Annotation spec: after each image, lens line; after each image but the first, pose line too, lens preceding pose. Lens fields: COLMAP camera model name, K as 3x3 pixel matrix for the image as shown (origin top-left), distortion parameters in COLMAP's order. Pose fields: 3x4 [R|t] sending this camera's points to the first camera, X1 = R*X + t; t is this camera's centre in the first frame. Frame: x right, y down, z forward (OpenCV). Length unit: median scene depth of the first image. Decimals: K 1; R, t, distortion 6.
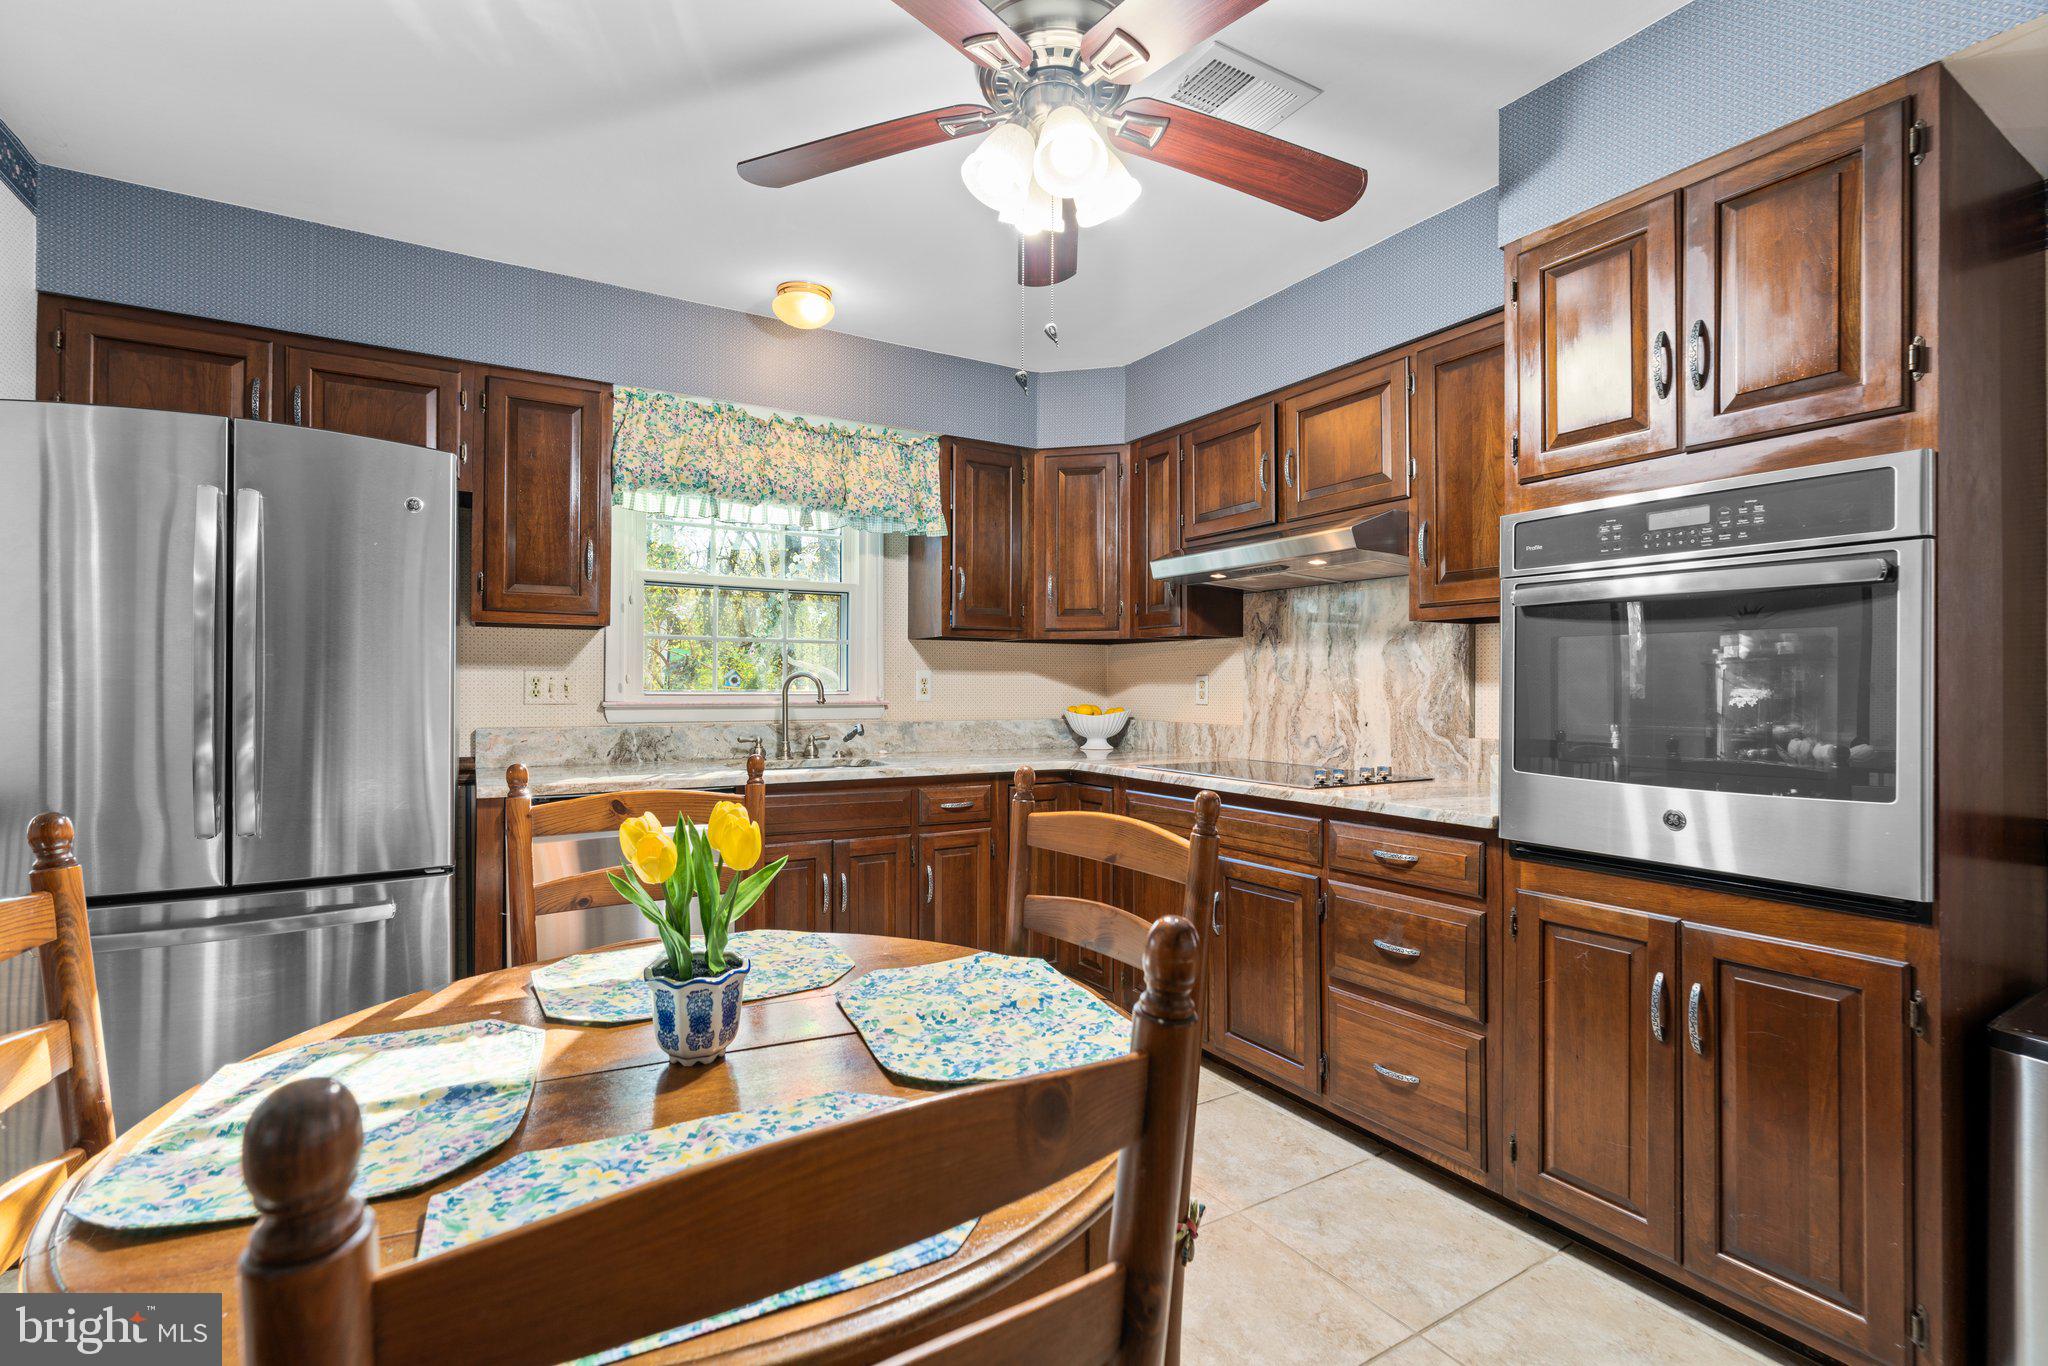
lens RADIAL K [[924.7, 0, 1025.3], [0, 924.7, 685.2], [0, 0, 1]] dist [-0.015135, 0.006695]
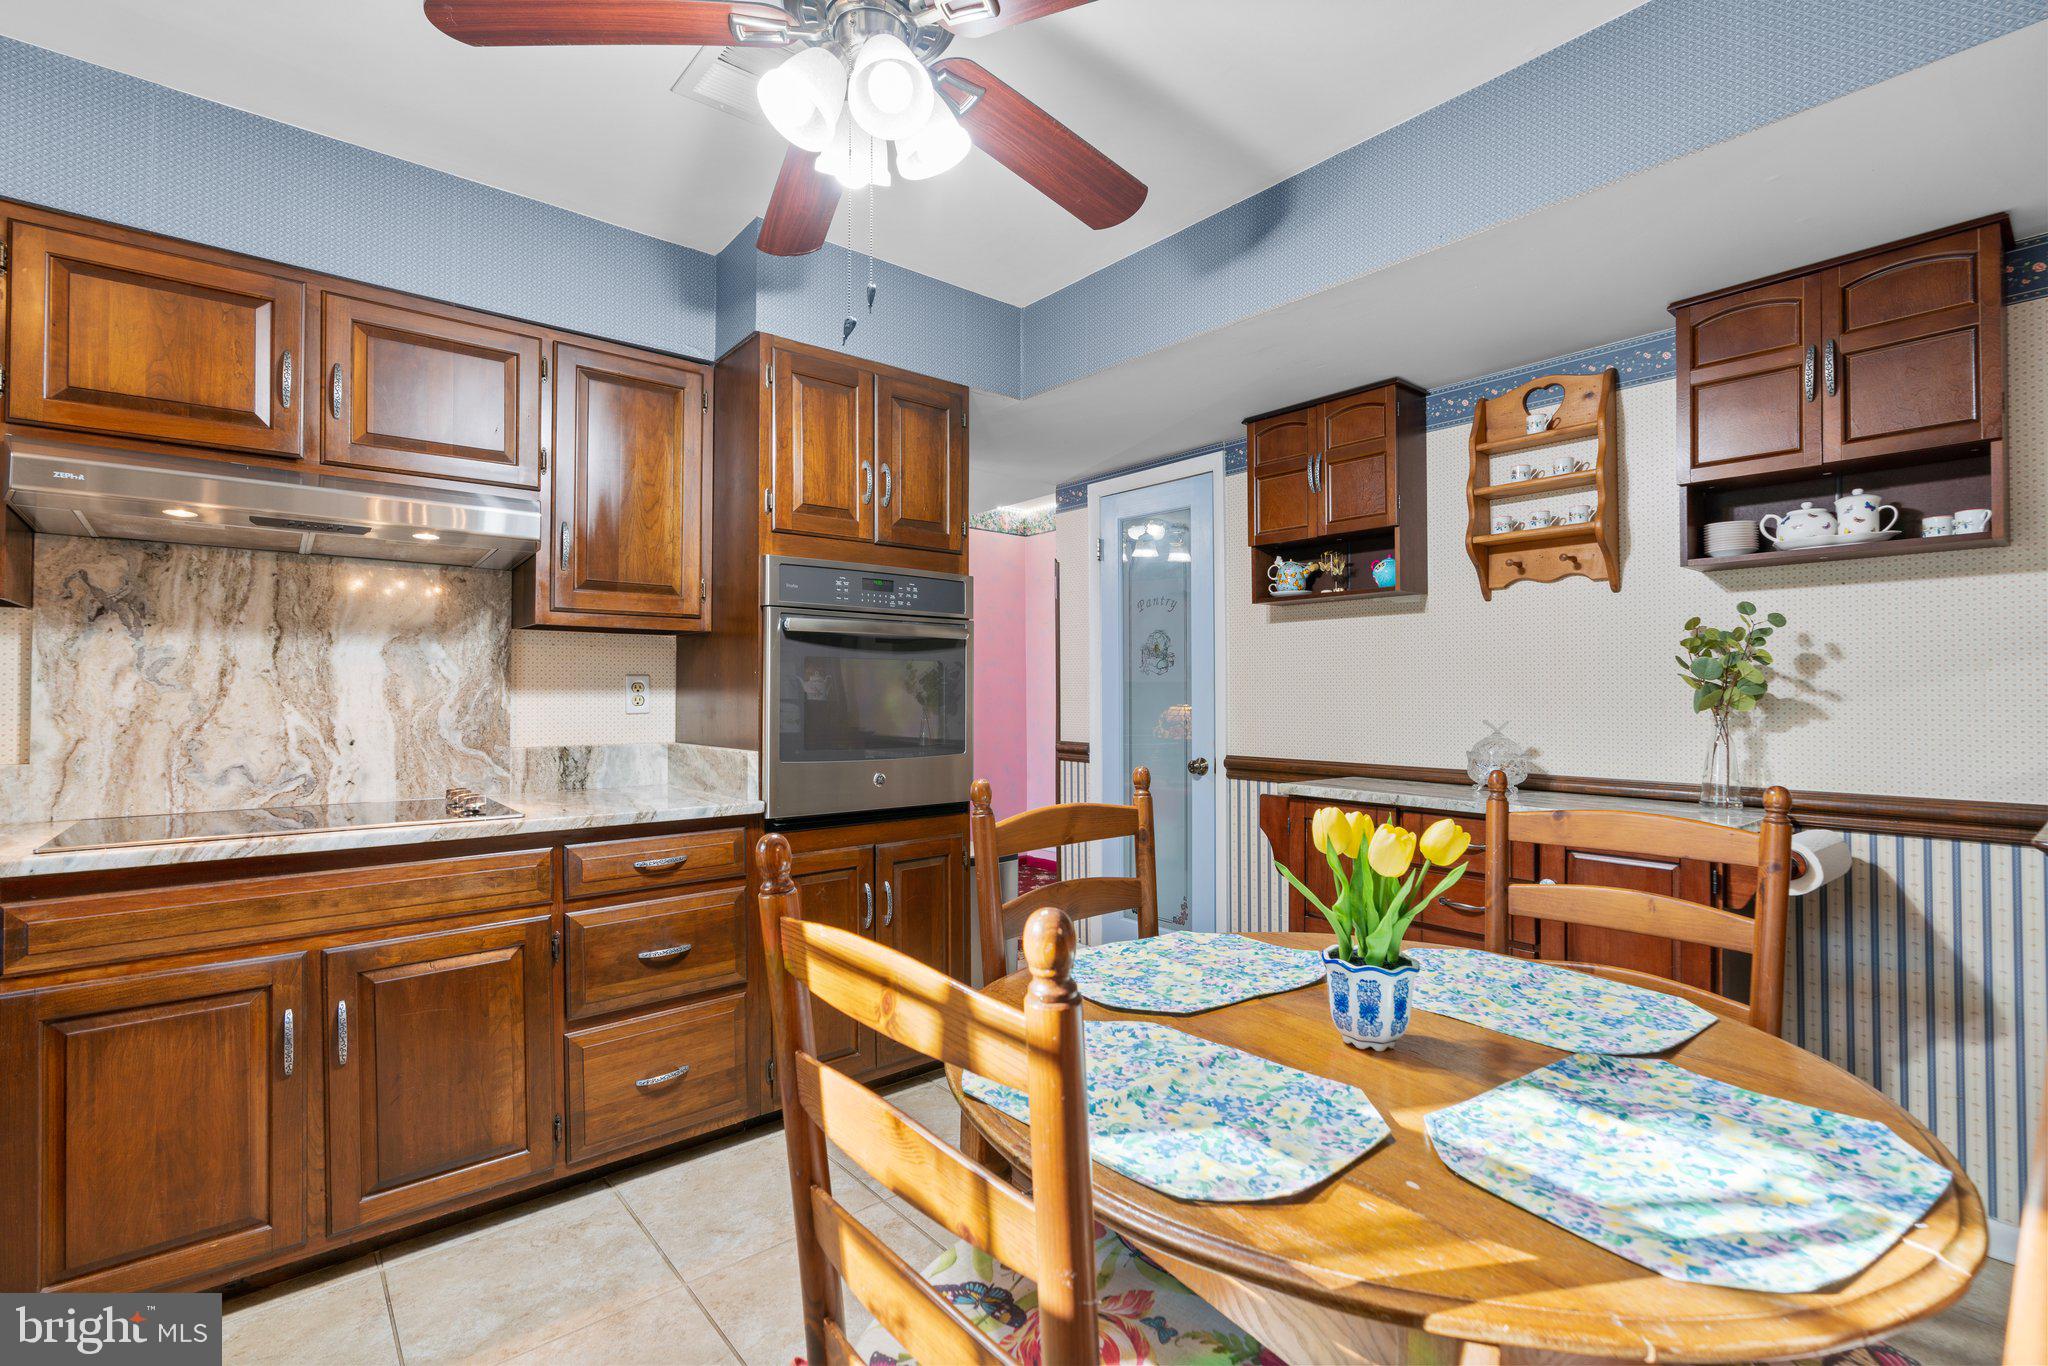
lens RADIAL K [[924.7, 0, 1023.2], [0, 924.7, 683.1], [0, 0, 1]] dist [-0.015135, 0.006695]
pose [[-0.161836, 0.007903, 0.986786, -0.484451], [-0.001467, 0.999965, -0.008249, -0.002439], [-0.986817, -0.002782, -0.161819, 0.563040]]
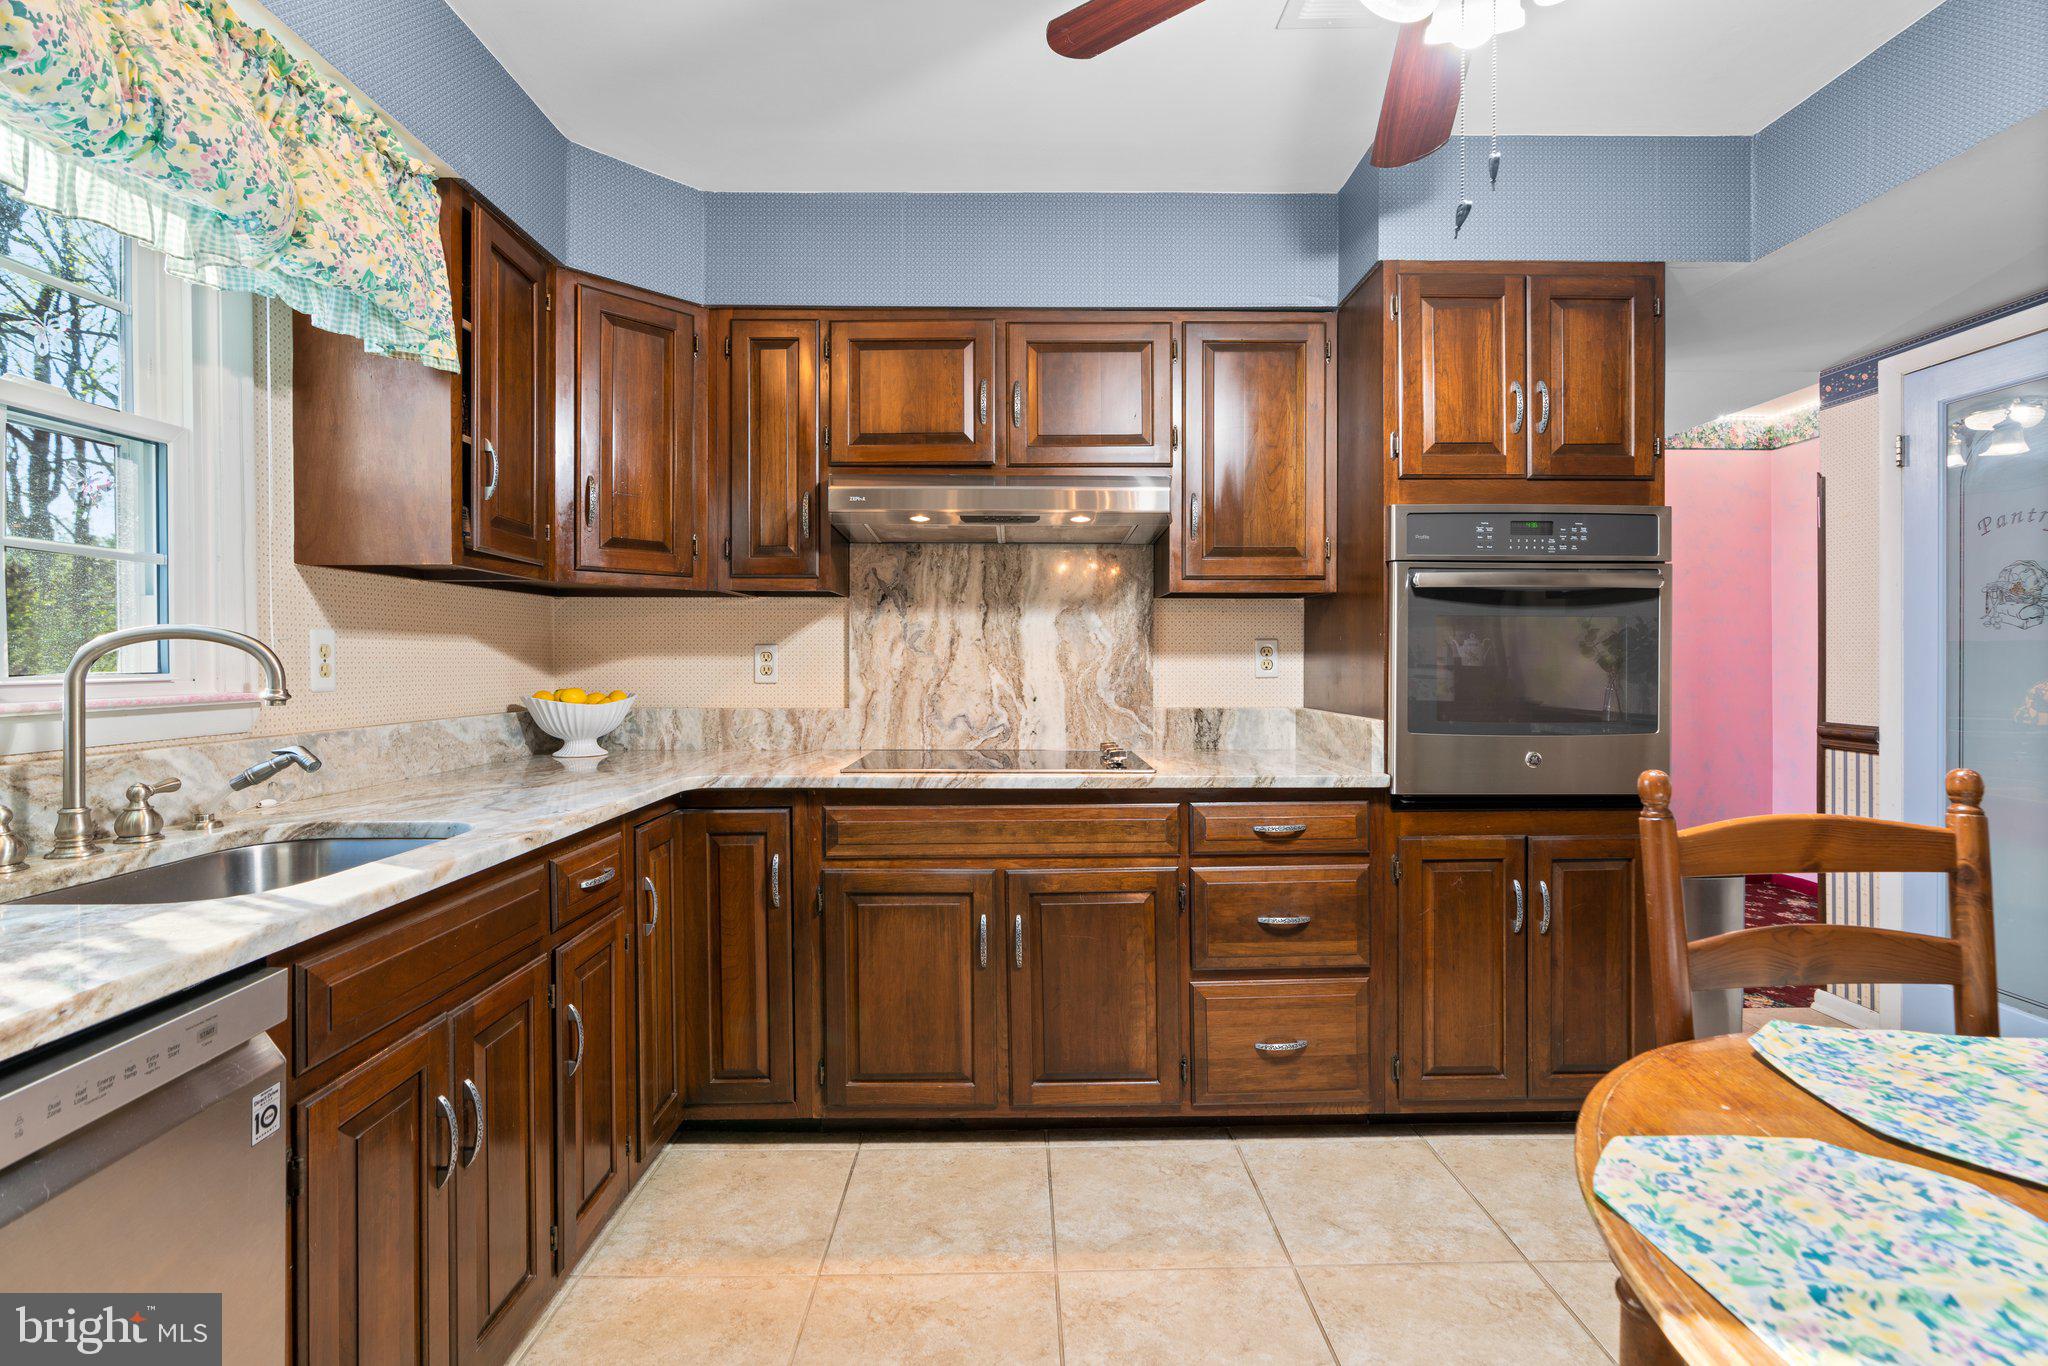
lens RADIAL K [[924.7, 0, 1021.2], [0, 924.7, 665.8], [0, 0, 1]] dist [-0.015135, 0.006695]
pose [[0.504576, -0.009910, 0.863311, -0.437918], [0.001615, 0.999943, 0.010534, -0.001072], [-0.863366, -0.003920, 0.504563, 0.538715]]
